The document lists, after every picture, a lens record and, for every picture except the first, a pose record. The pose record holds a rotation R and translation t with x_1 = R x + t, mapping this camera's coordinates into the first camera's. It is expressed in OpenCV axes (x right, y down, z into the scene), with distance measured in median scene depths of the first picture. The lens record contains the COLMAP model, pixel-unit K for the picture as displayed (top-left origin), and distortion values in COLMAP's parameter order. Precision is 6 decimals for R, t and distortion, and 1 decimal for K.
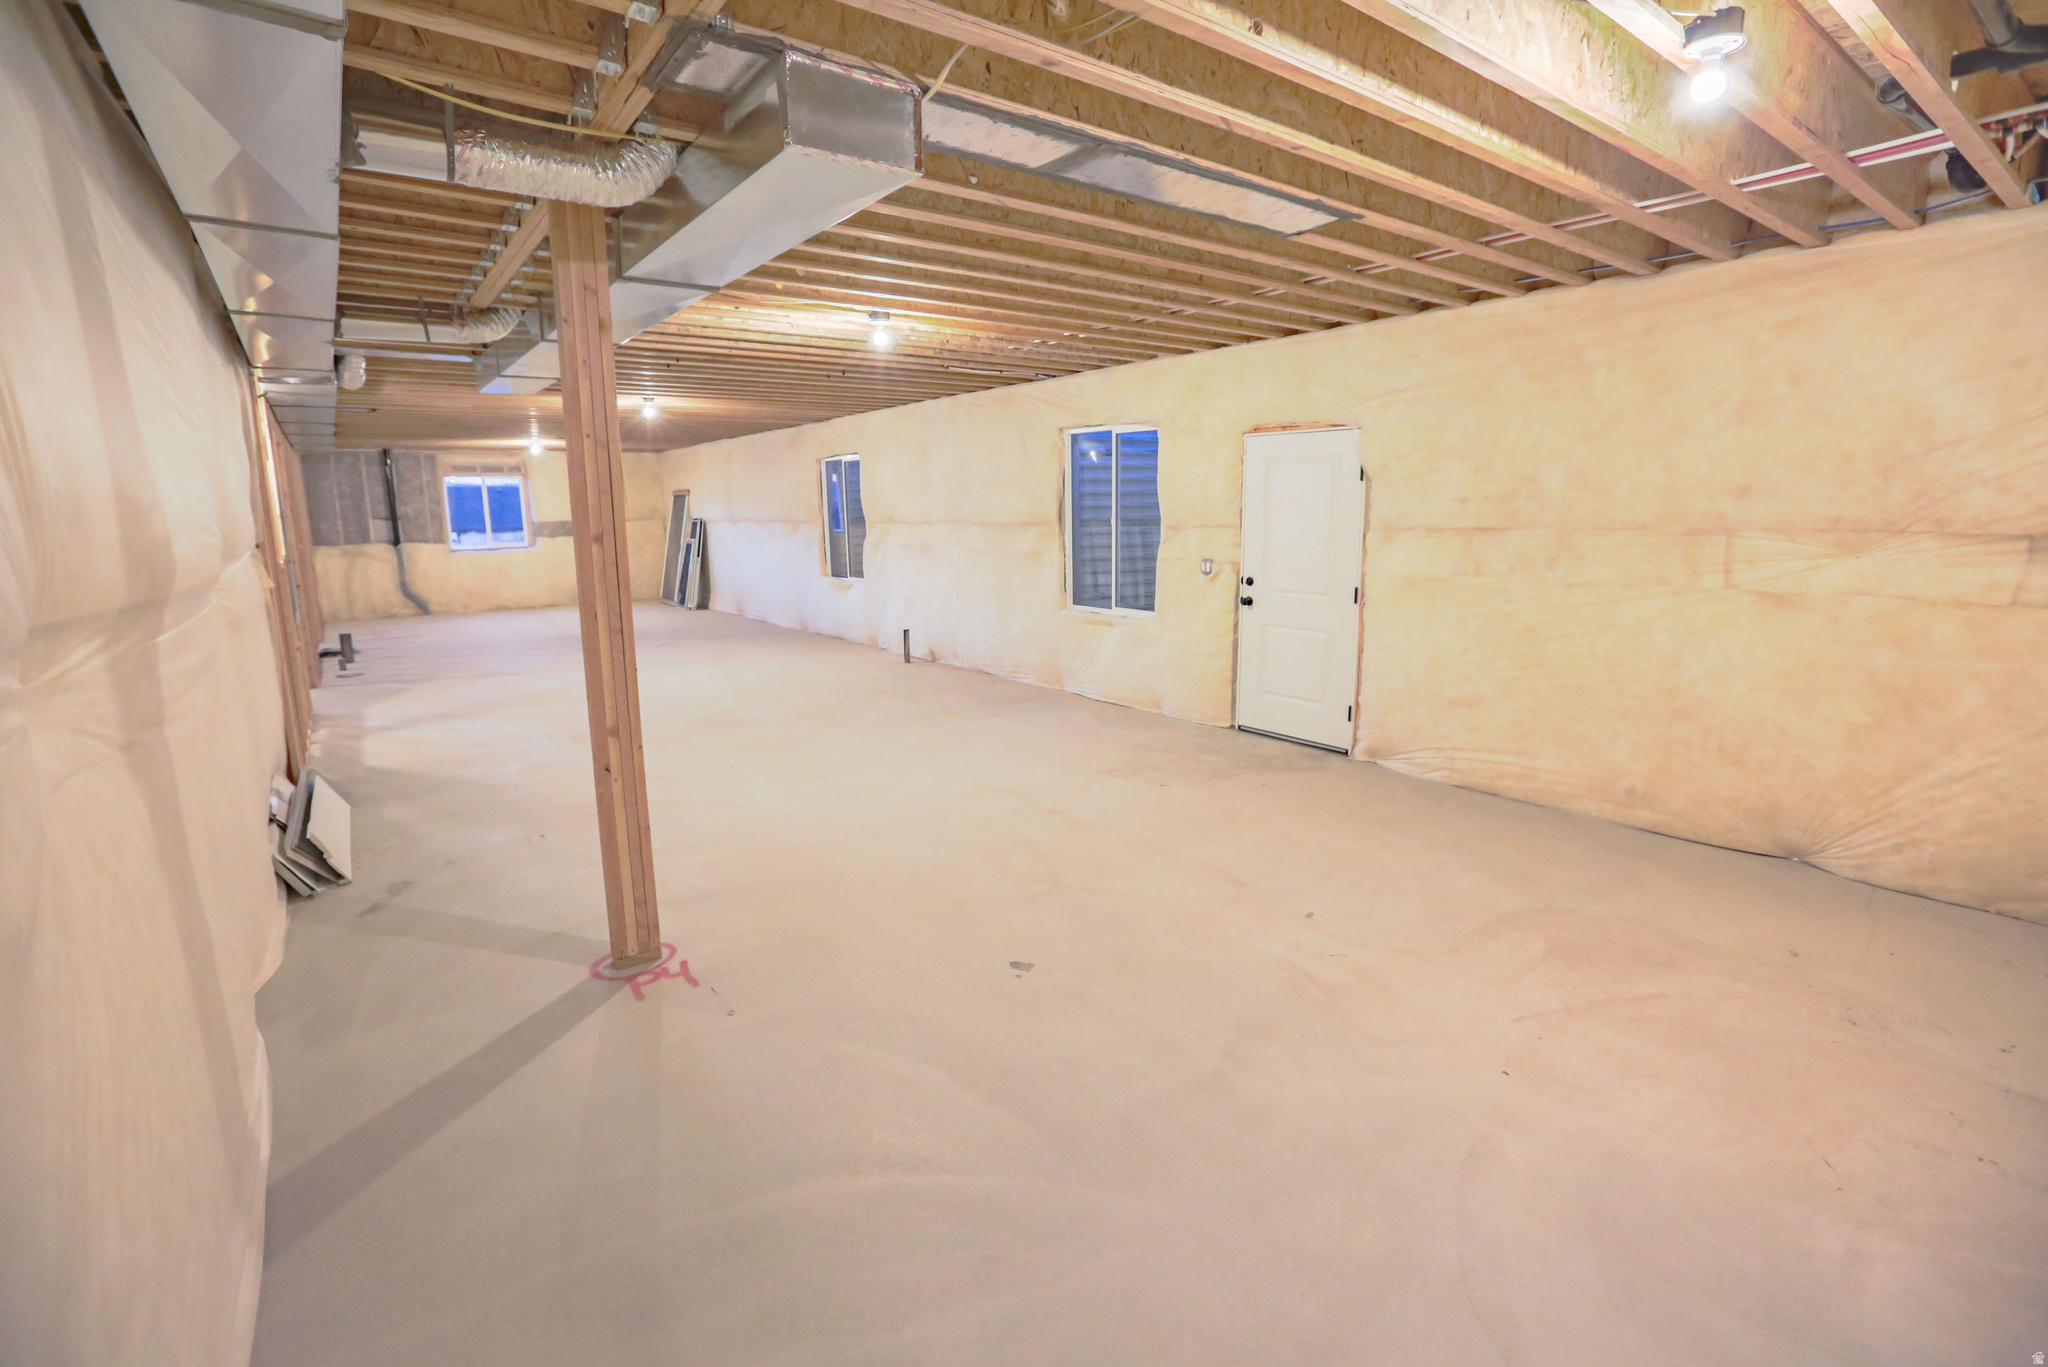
lens RADIAL K [[931.0, 0, 1024.0], [0, 931.0, 683.5], [0, 0, 1]] dist [-0.030009, 0.000089]
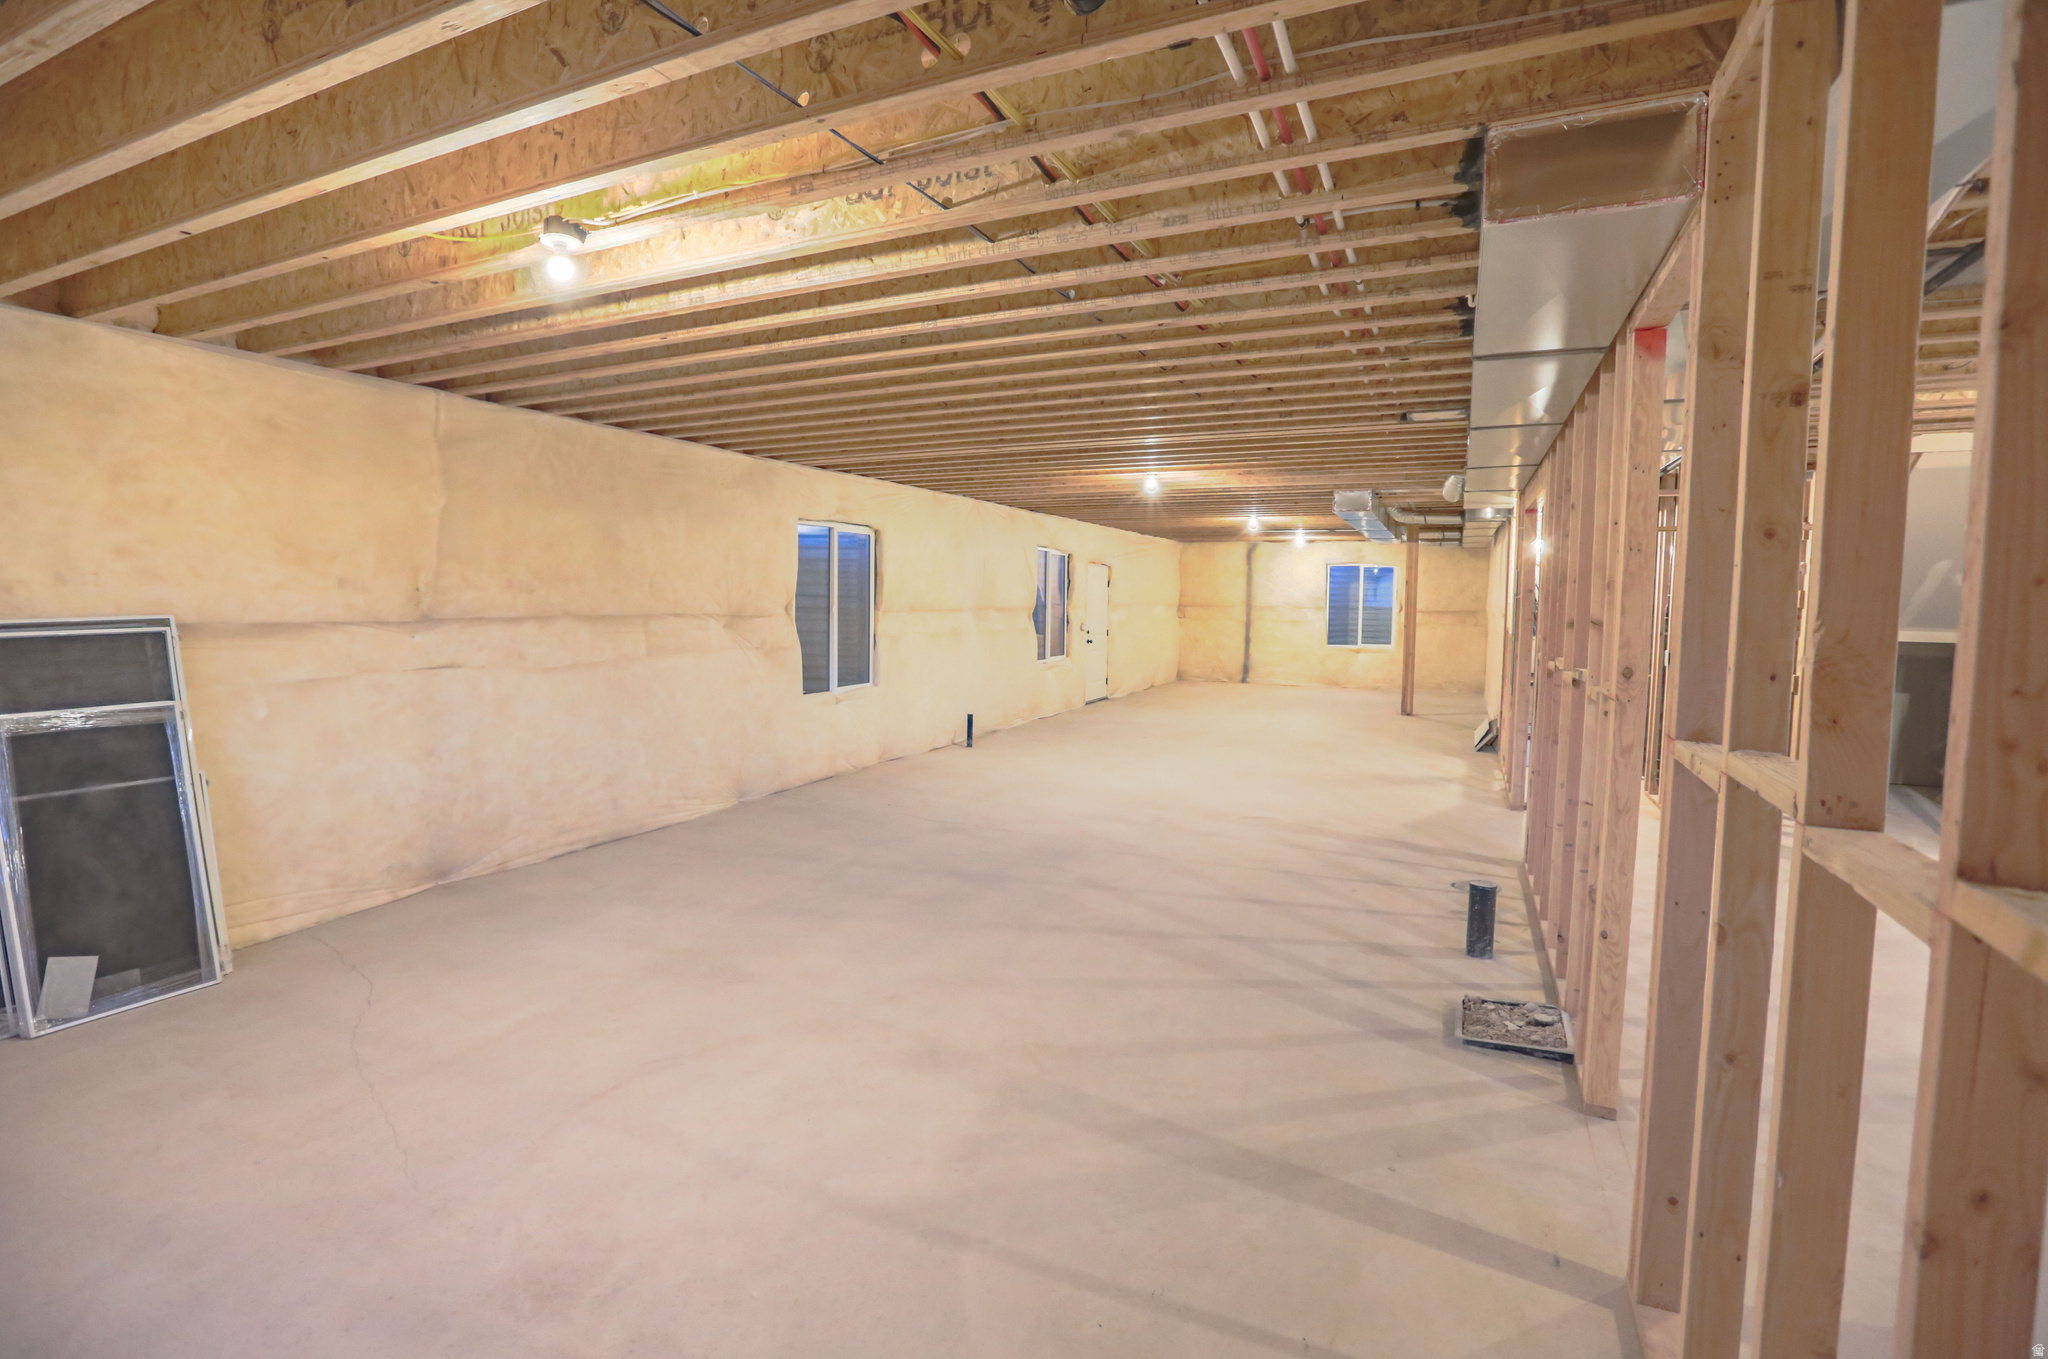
lens RADIAL K [[931.6, 0, 1012.7], [0, 931.6, 670.9], [0, 0, 1]] dist [-0.049522, 0.017547]
pose [[-0.482199, -0.058536, 0.874104, -0.998256], [0.170853, 0.972323, 0.159365, -0.251565], [-0.859240, 0.226189, -0.458852, 1.383403]]
